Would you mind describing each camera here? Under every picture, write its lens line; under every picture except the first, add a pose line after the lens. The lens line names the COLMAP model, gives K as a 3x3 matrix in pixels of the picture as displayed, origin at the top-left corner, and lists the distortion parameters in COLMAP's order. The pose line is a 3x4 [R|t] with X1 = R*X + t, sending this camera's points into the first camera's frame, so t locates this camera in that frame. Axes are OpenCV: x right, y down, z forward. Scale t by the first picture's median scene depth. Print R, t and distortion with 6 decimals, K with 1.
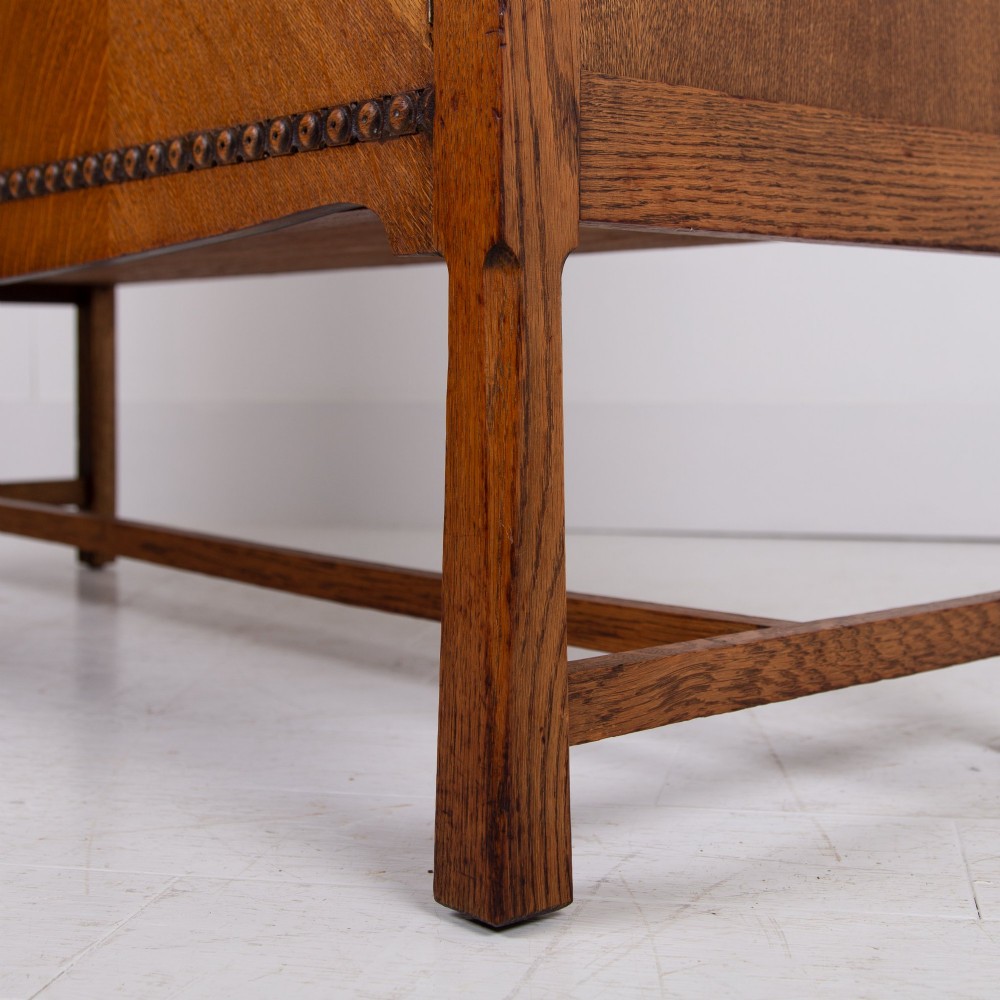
lens RADIAL K [[1539.9, 0, 549.9], [0, 1539.9, 415.9], [0, 0, 1]] dist [-0.002145, 0.000000]
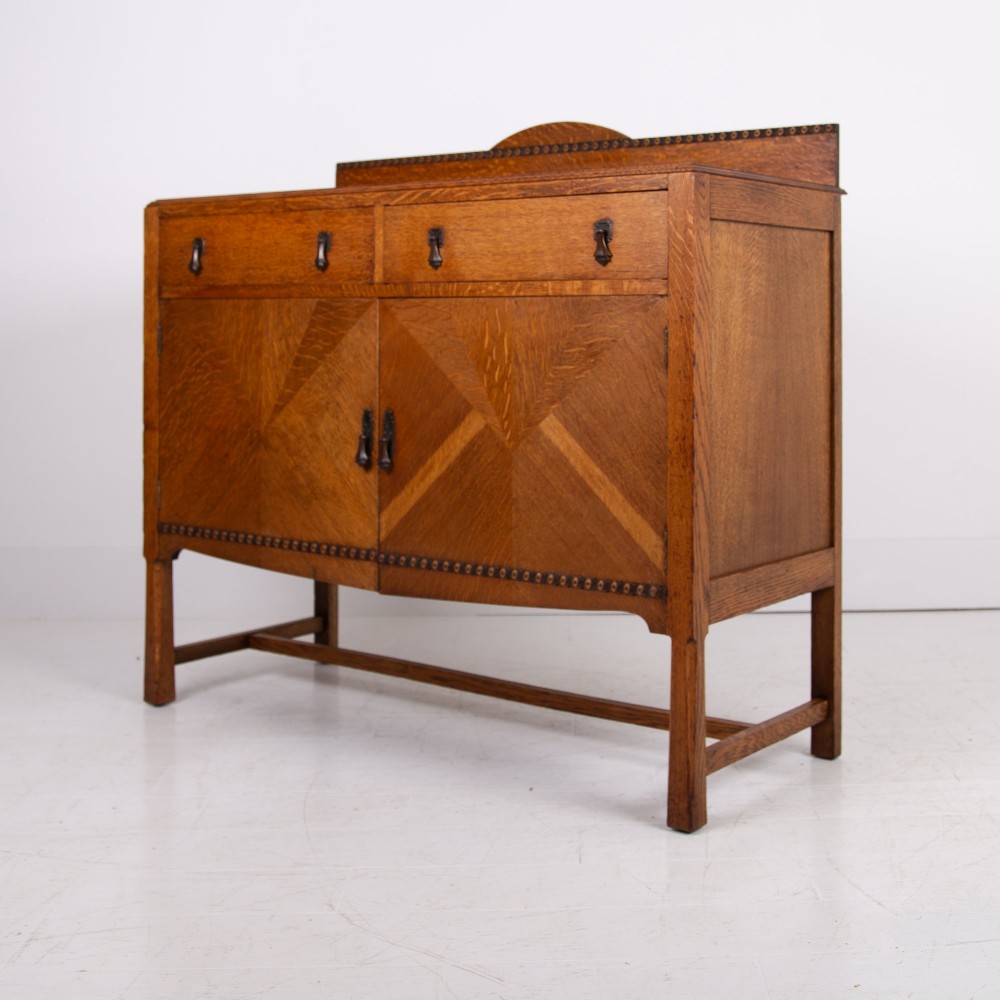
lens RADIAL K [[1482.5, 0, 613.8], [0, 1482.5, 303.6], [0, 0, 1]] dist [-0.009515, 0.000000]
pose [[0.972700, -0.000709, 0.232064, -0.938923], [0.005100, 0.999819, -0.018323, -0.772417], [-0.232009, 0.019006, 0.972528, -2.151434]]
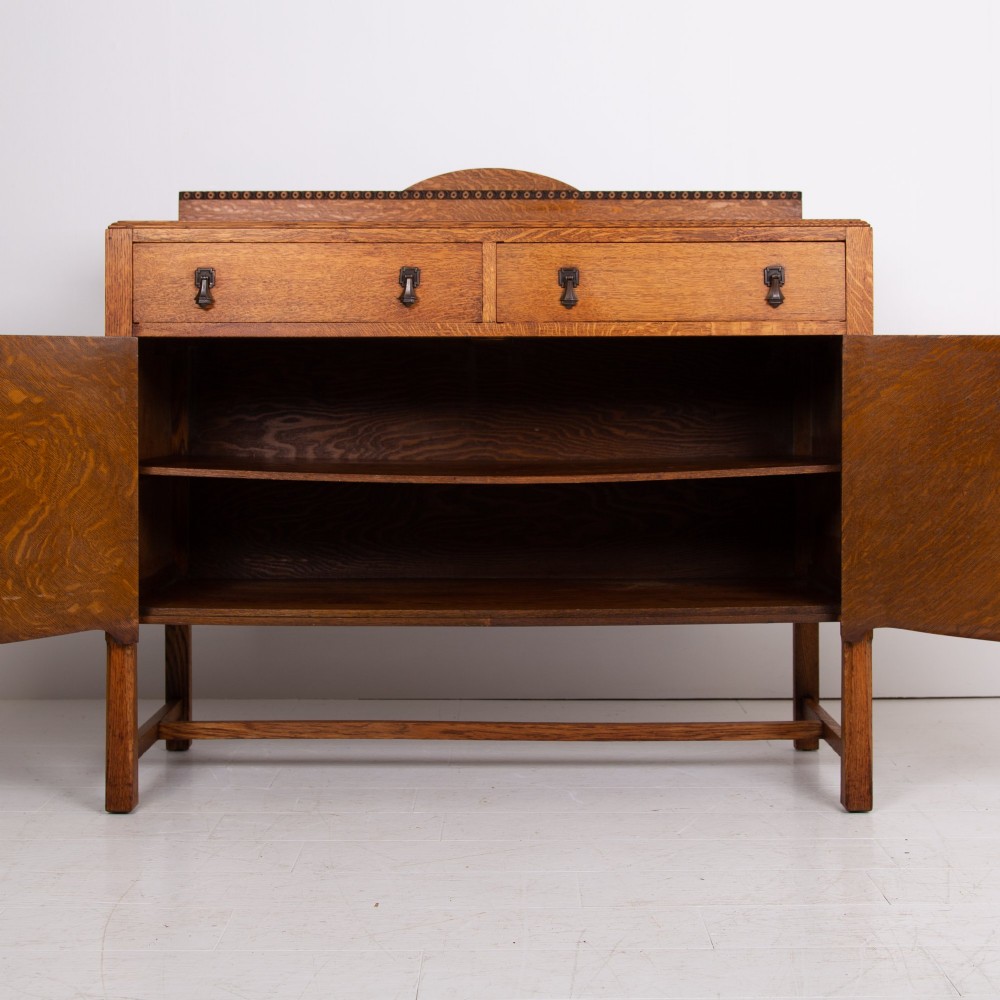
lens RADIAL K [[1539.9, 0, 486.0], [0, 1539.9, 382.8], [0, 0, 1]] dist [-0.002145, 0.000000]
pose [[0.664754, 0.000748, 0.747062, -3.474847], [0.013765, 0.999817, -0.013250, -0.696518], [-0.746936, 0.019091, 0.664622, -0.871470]]
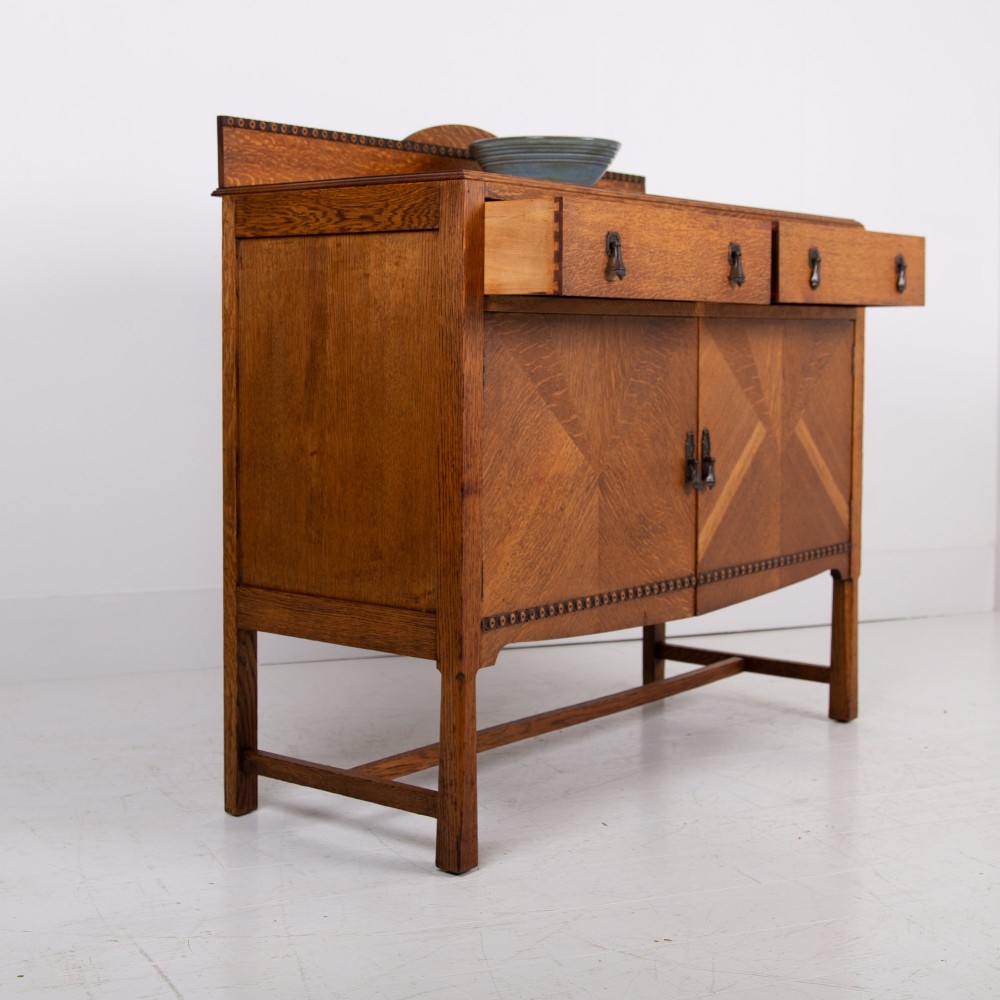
lens RADIAL K [[1702.7, 0, 436.8], [0, 1702.7, 424.2], [0, 0, 1]] dist [-0.009866, 0.000000]
pose [[-0.169749, -0.056340, 0.983876, -4.688086], [0.007475, 0.998262, 0.058453, -0.844864], [-0.985459, 0.017277, -0.169033, 2.986803]]
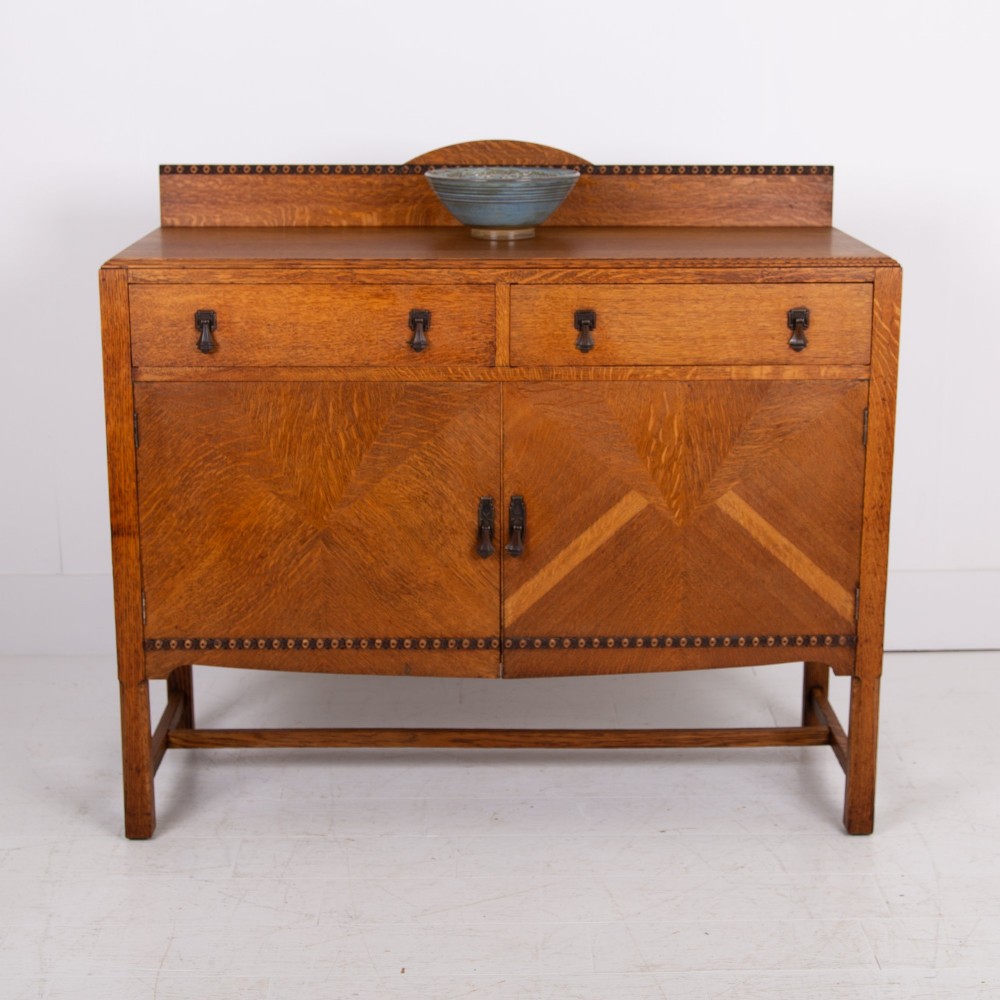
lens RADIAL K [[1856.9, 0, 491.3], [0, 1856.9, 448.7], [0, 0, 1]] dist [0.020549, 0.000000]
pose [[0.649981, -0.172573, 0.740097, -3.957958], [0.012820, 0.976226, 0.216374, -1.657699], [-0.759843, -0.131151, 0.636741, -1.179527]]
